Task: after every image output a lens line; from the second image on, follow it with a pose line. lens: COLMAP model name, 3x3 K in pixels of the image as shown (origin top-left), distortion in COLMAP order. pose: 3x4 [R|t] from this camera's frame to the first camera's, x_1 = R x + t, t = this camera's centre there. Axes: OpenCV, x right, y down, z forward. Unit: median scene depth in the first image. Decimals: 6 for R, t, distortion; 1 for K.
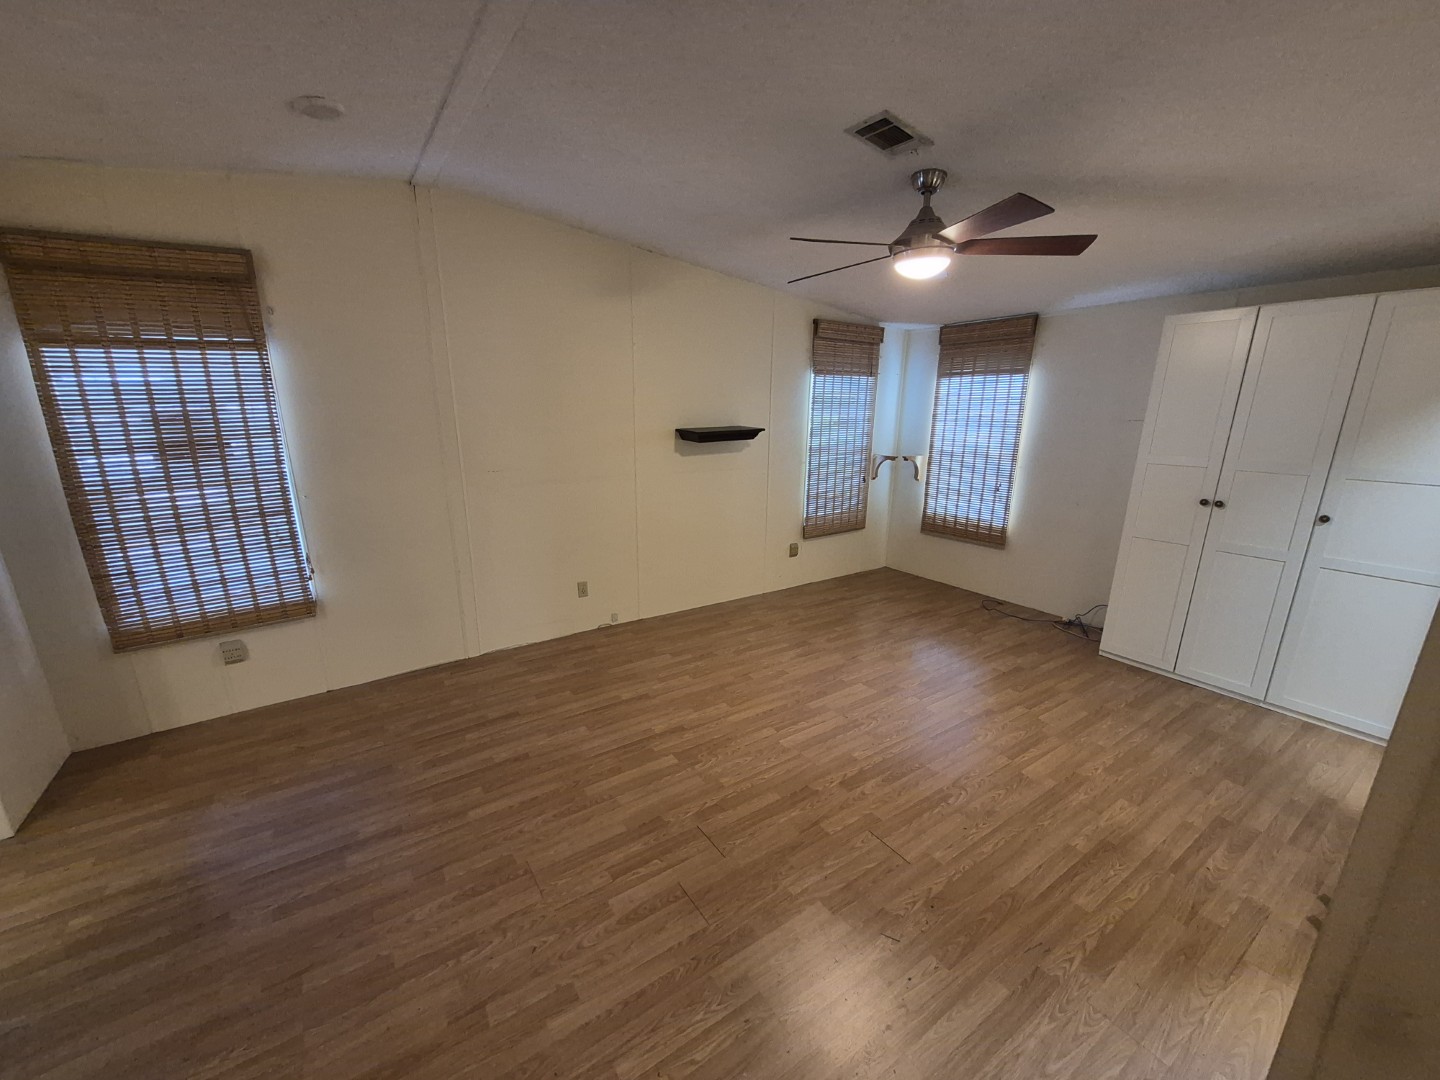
lens RADIAL K [[564.0, 0, 697.6], [0, 564.0, 550.7], [0, 0, 1]] dist [0.006482, -0.002730]
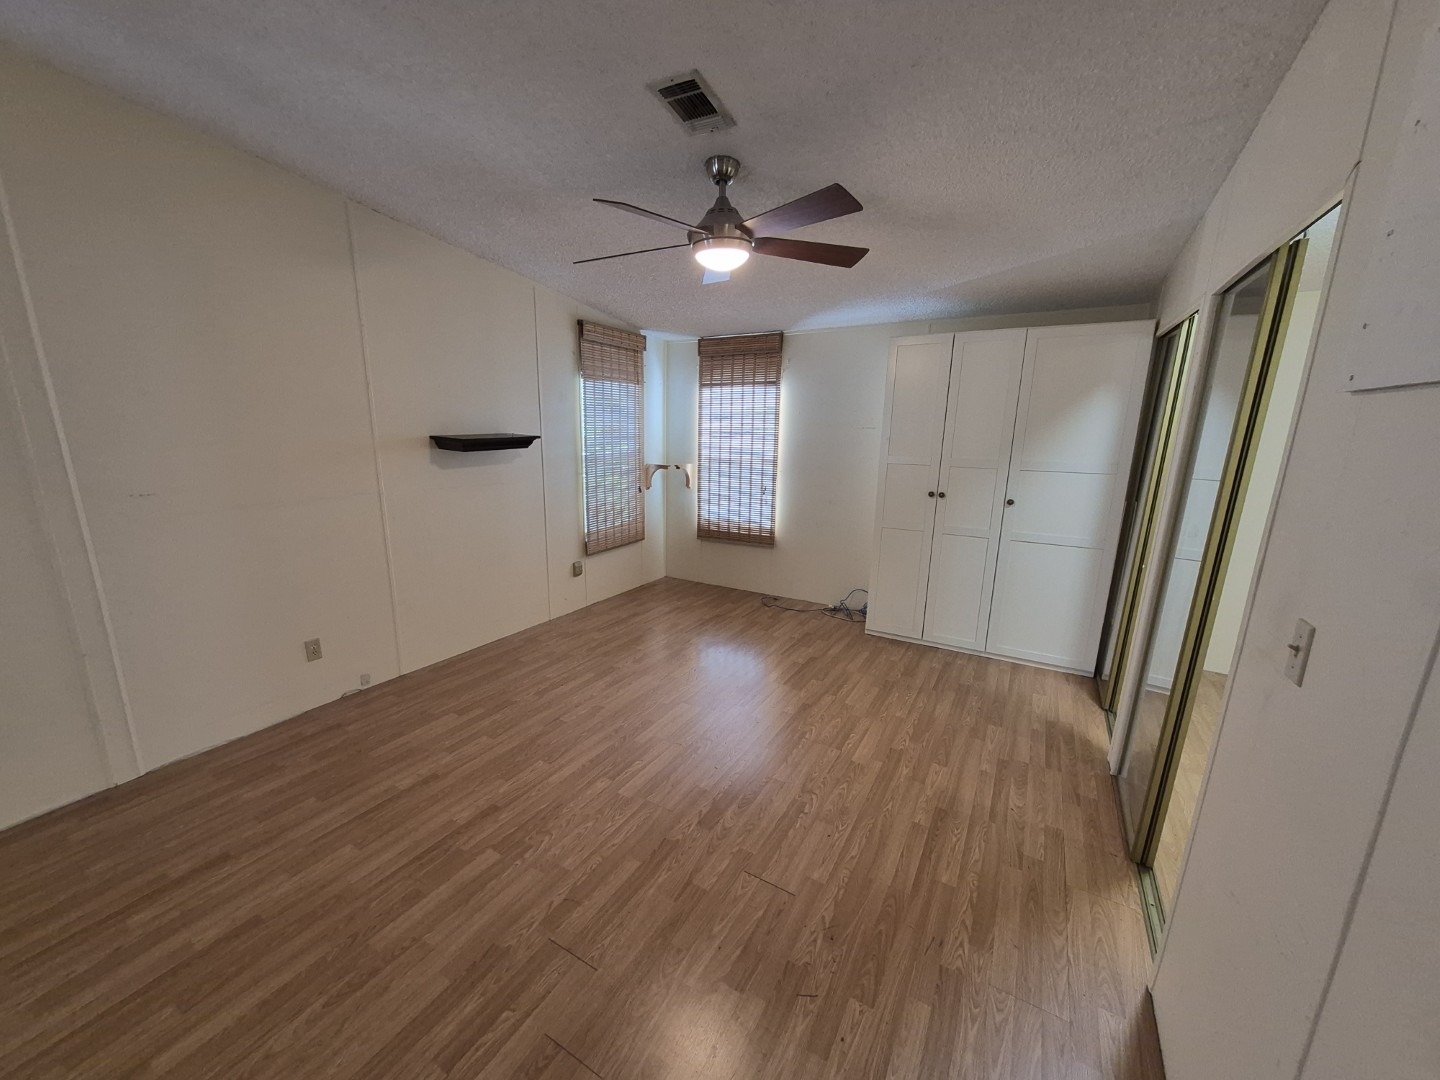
lens RADIAL K [[564.0, 0, 696.5], [0, 564.0, 550.9], [0, 0, 1]] dist [0.006482, -0.002730]
pose [[0.899456, -0.086493, 0.428367, -0.072991], [0.099035, 0.995059, -0.007032, -0.007037], [-0.425643, 0.048748, 0.903577, 0.139627]]
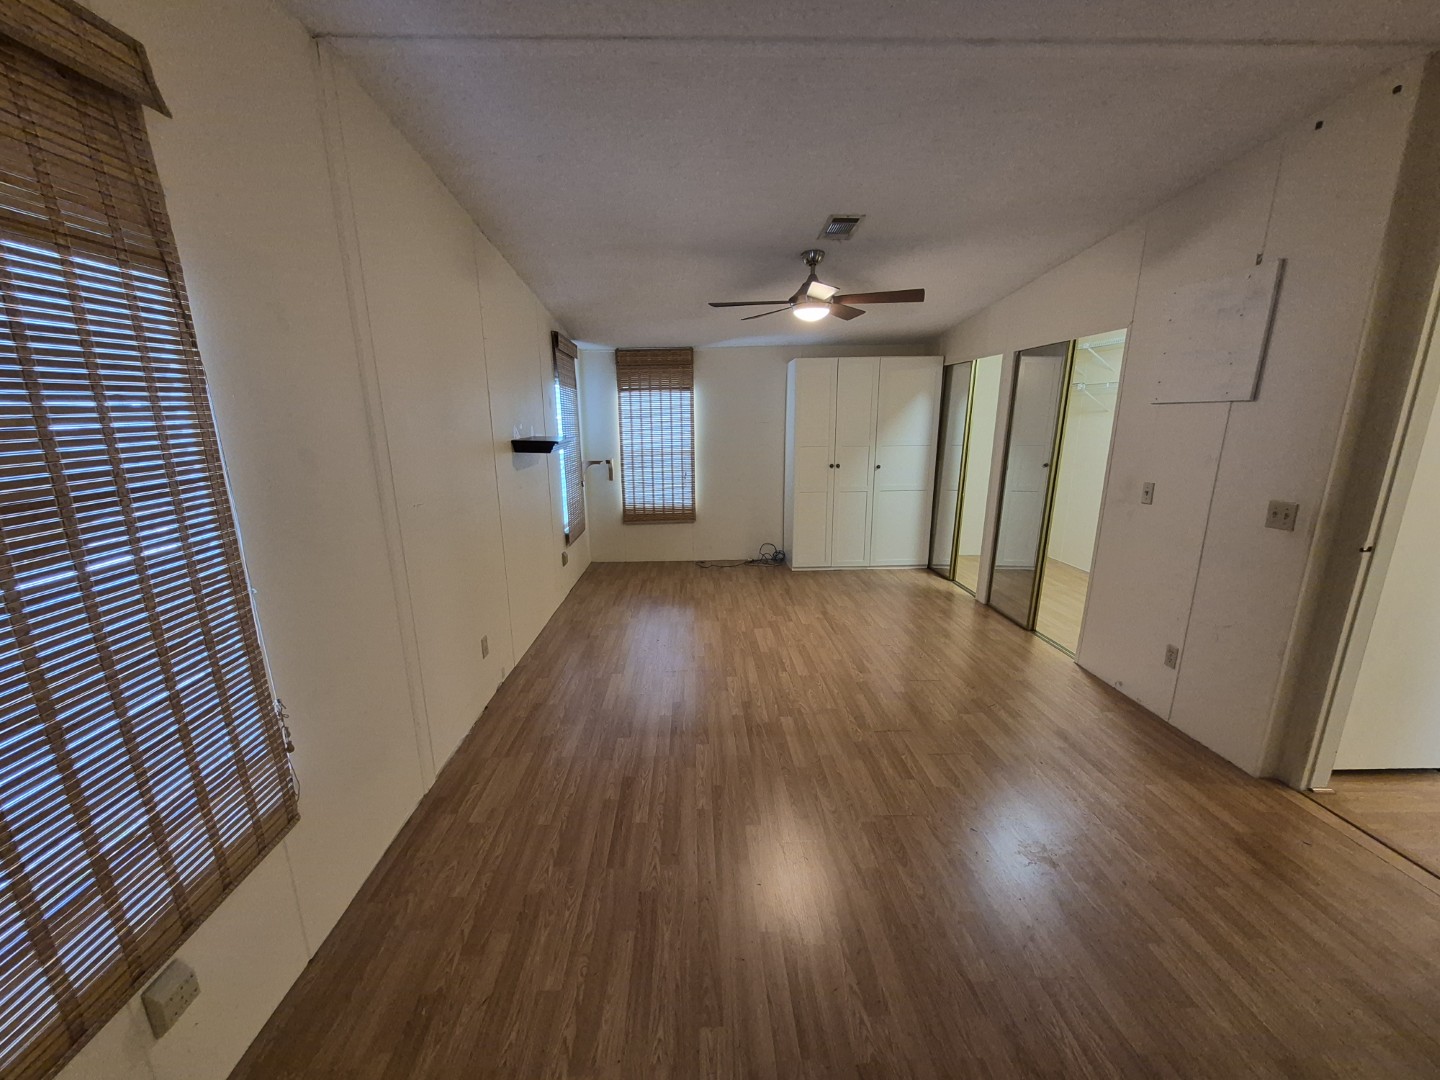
lens RADIAL K [[564.0, 0, 699.4], [0, 564.0, 551.2], [0, 0, 1]] dist [0.006482, -0.002730]
pose [[0.534791, -0.200494, 0.820854, -0.826275], [0.225992, 0.969992, 0.089686, -0.078711], [-0.814203, 0.137543, 0.564053, 0.381288]]
